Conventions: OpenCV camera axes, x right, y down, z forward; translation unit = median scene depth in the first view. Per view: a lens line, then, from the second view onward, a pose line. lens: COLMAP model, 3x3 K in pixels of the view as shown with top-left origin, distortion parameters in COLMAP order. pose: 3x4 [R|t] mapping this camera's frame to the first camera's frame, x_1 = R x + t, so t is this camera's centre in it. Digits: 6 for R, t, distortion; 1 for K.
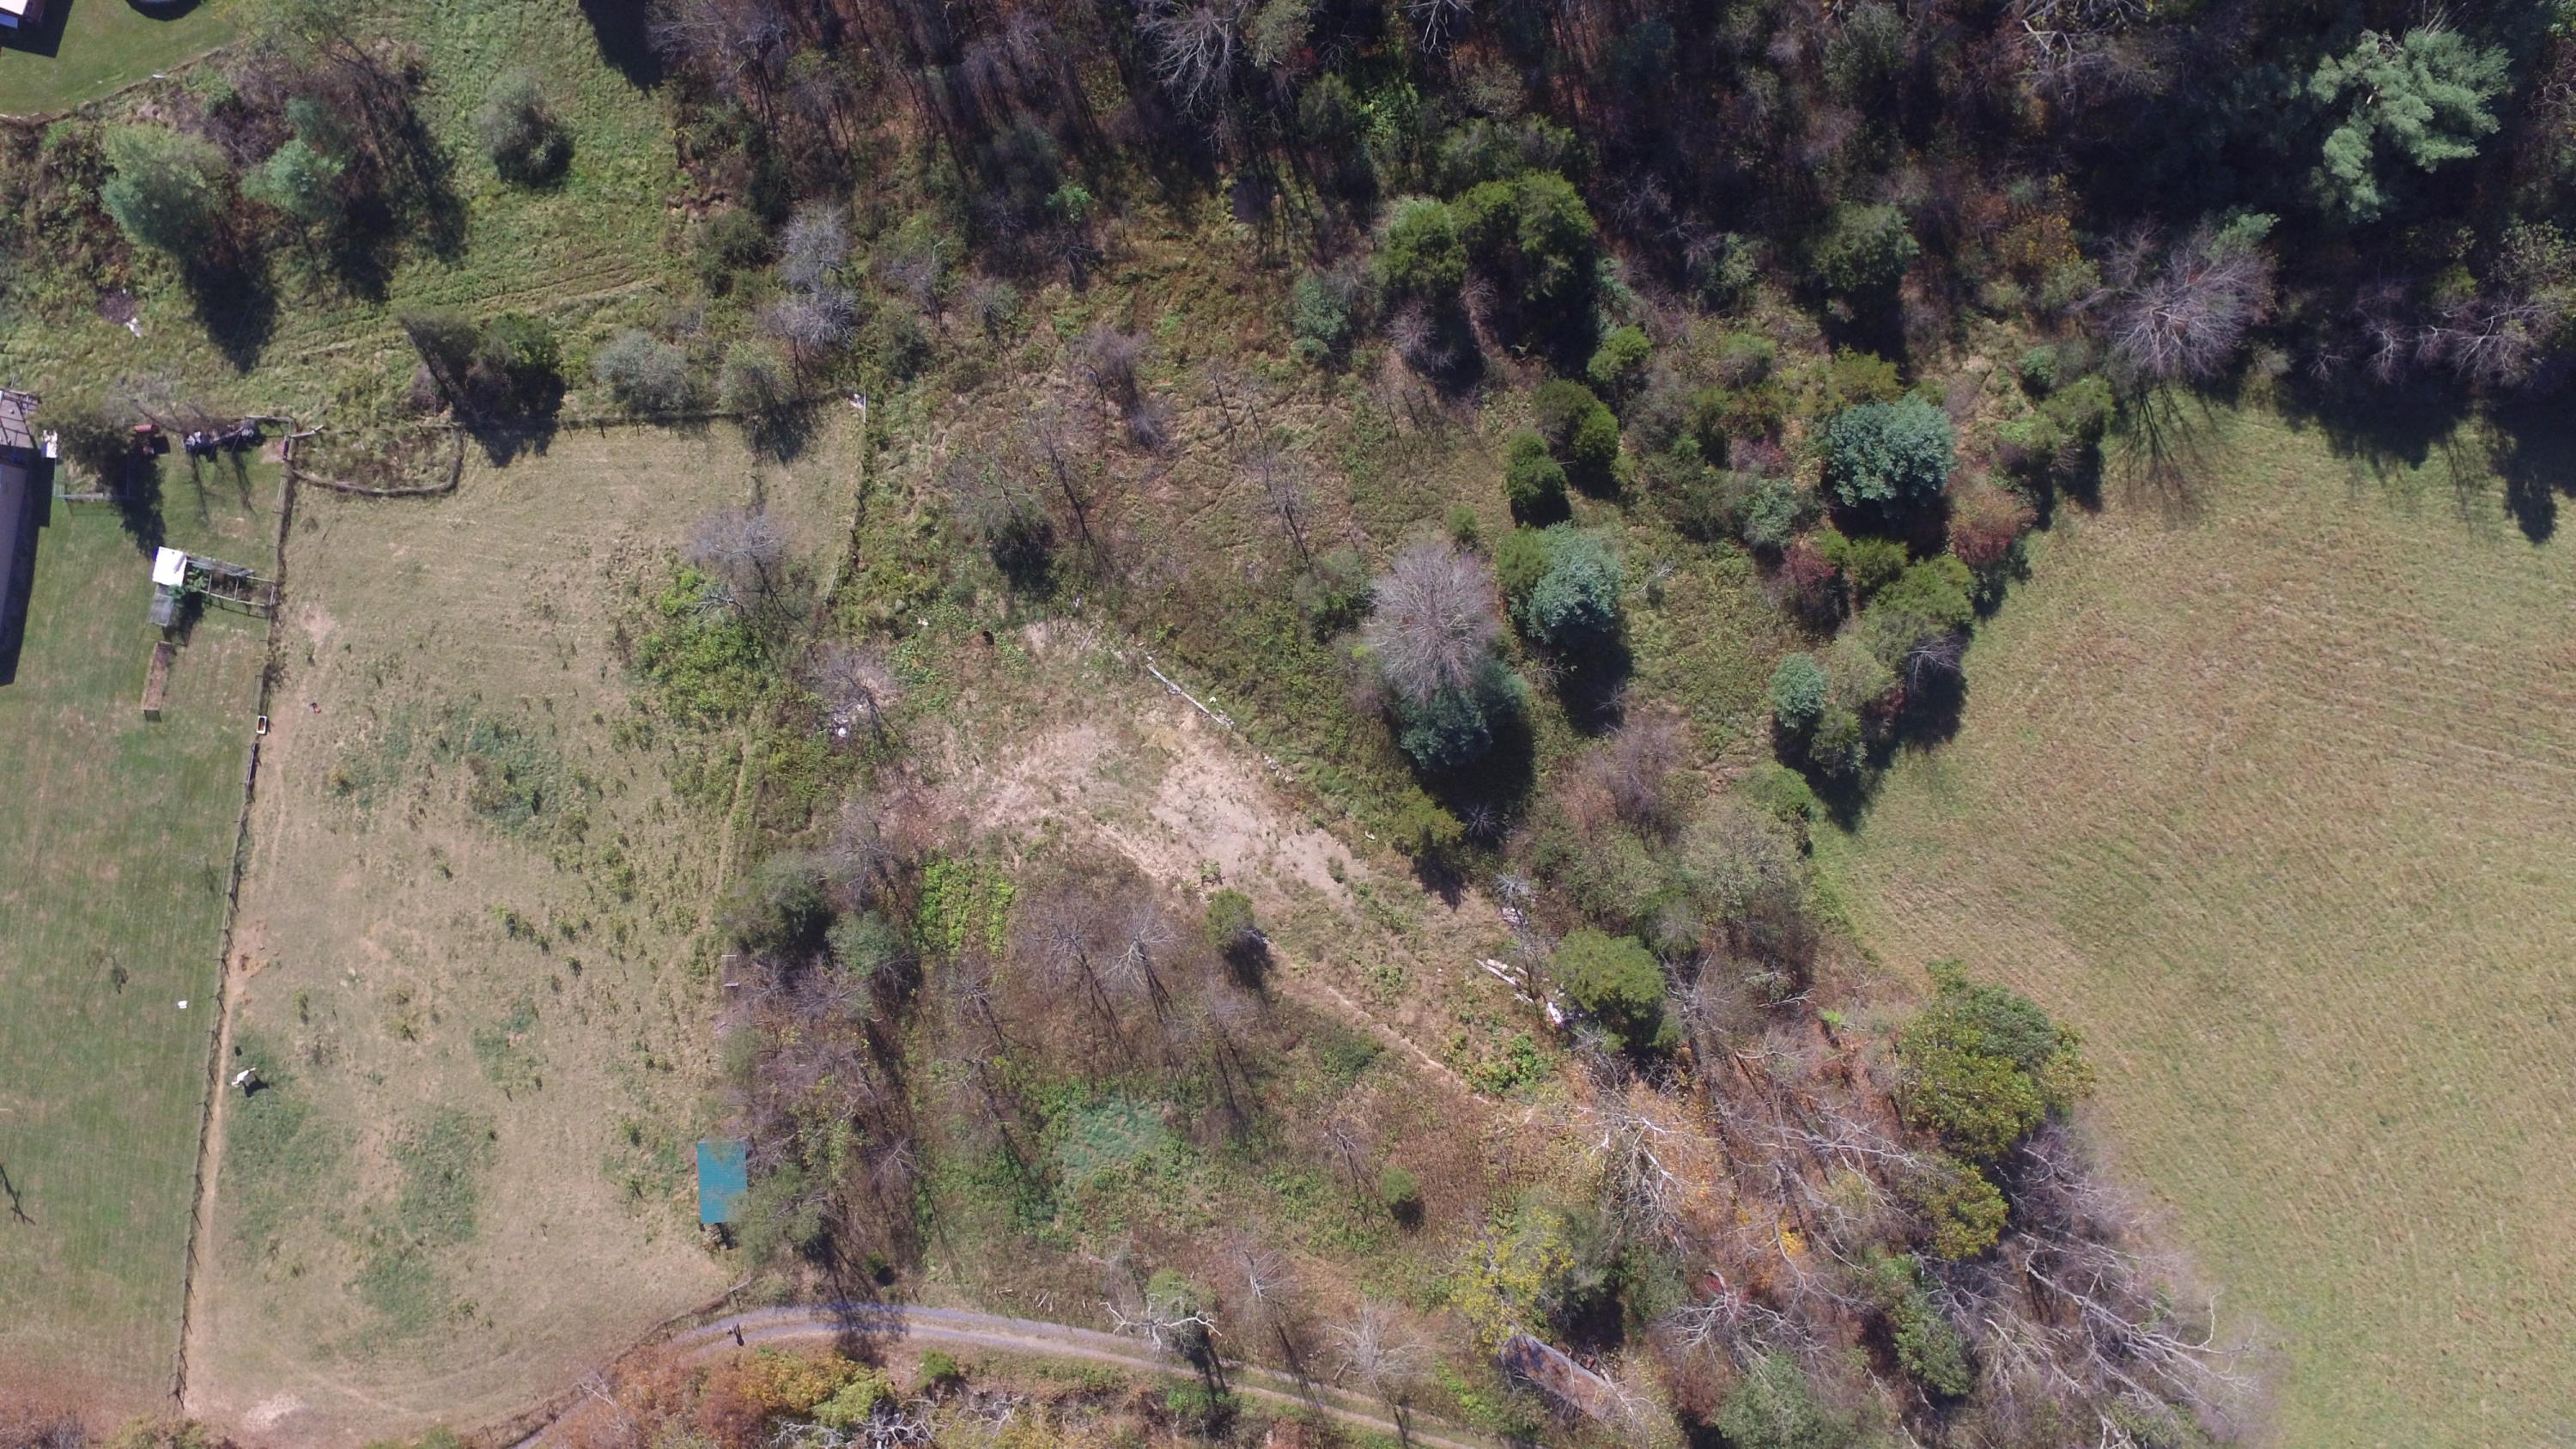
lens RADIAL K [[1730.8, 0, 1248.4], [0, 1730.8, 754.7], [0, 0, 1]] dist [-0.123600, 0.090918]
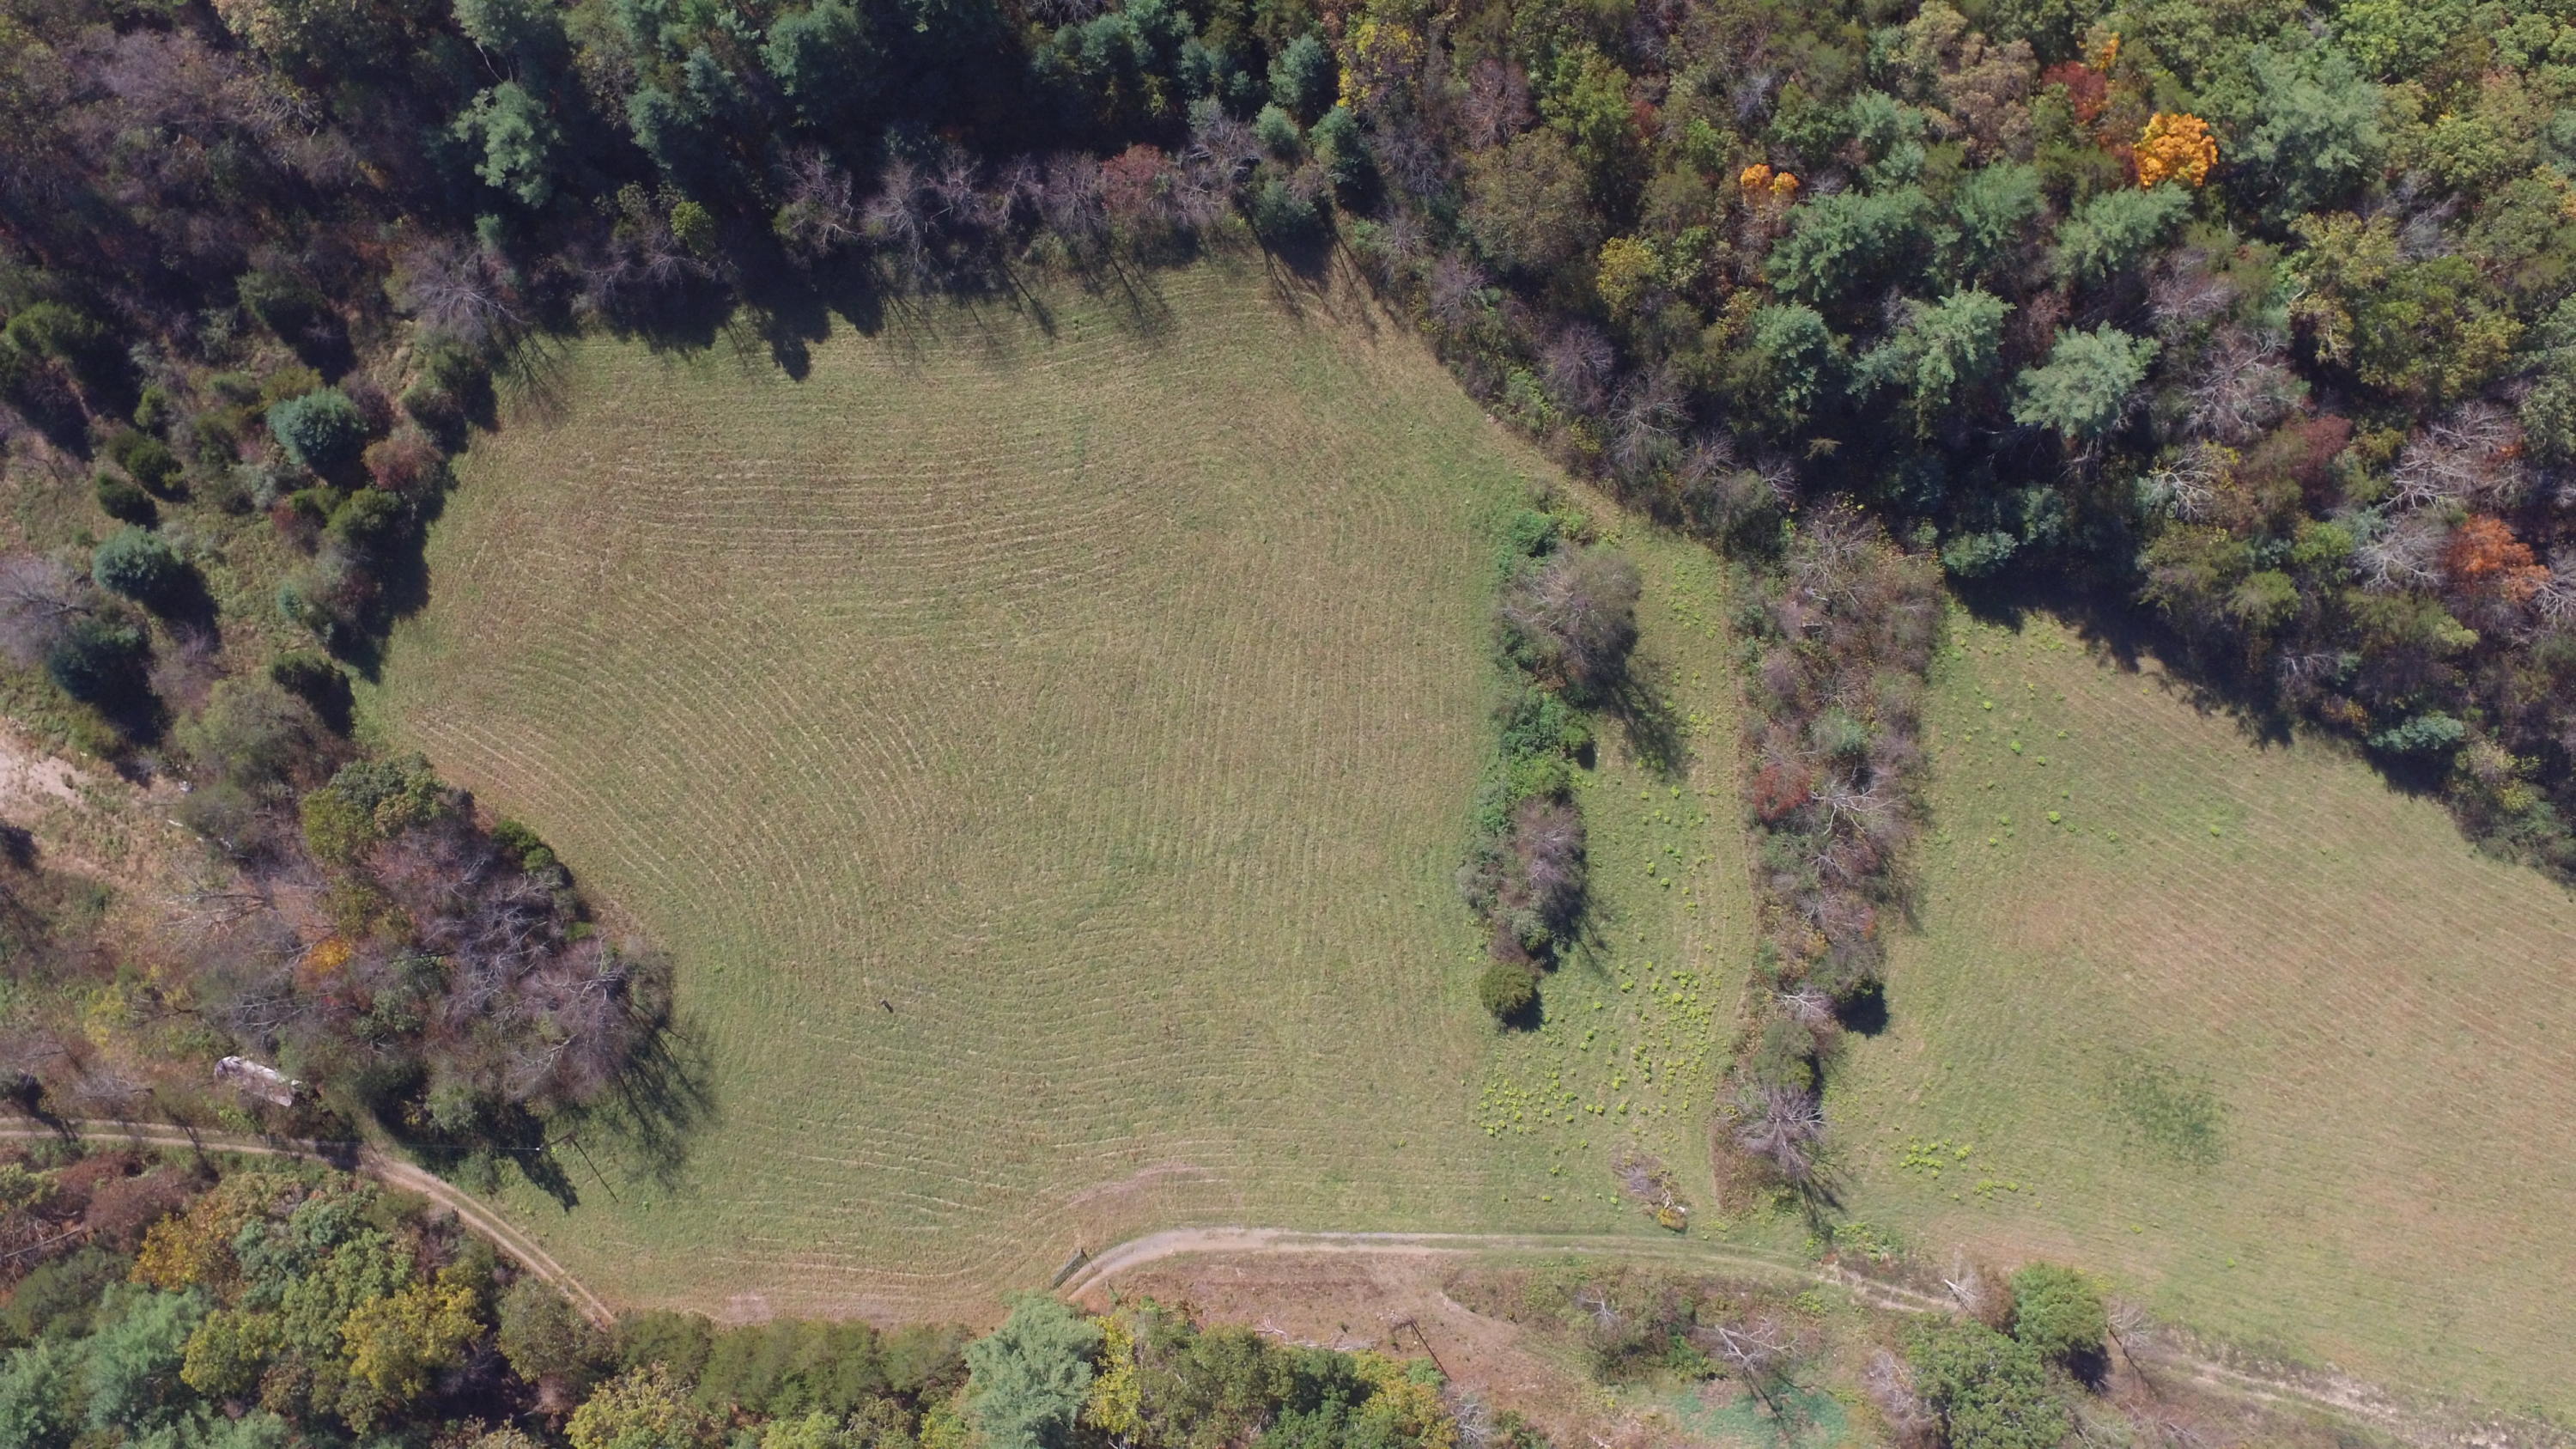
lens RADIAL K [[1730.8, 0, 1248.4], [0, 1730.8, 754.7], [0, 0, 1]] dist [-0.123600, 0.090918]
pose [[0.977617, -0.210389, 0.001276, 1.077782], [0.210385, 0.977615, 0.002783, 0.261039], [-0.001833, -0.002452, 0.999995, -0.460124]]
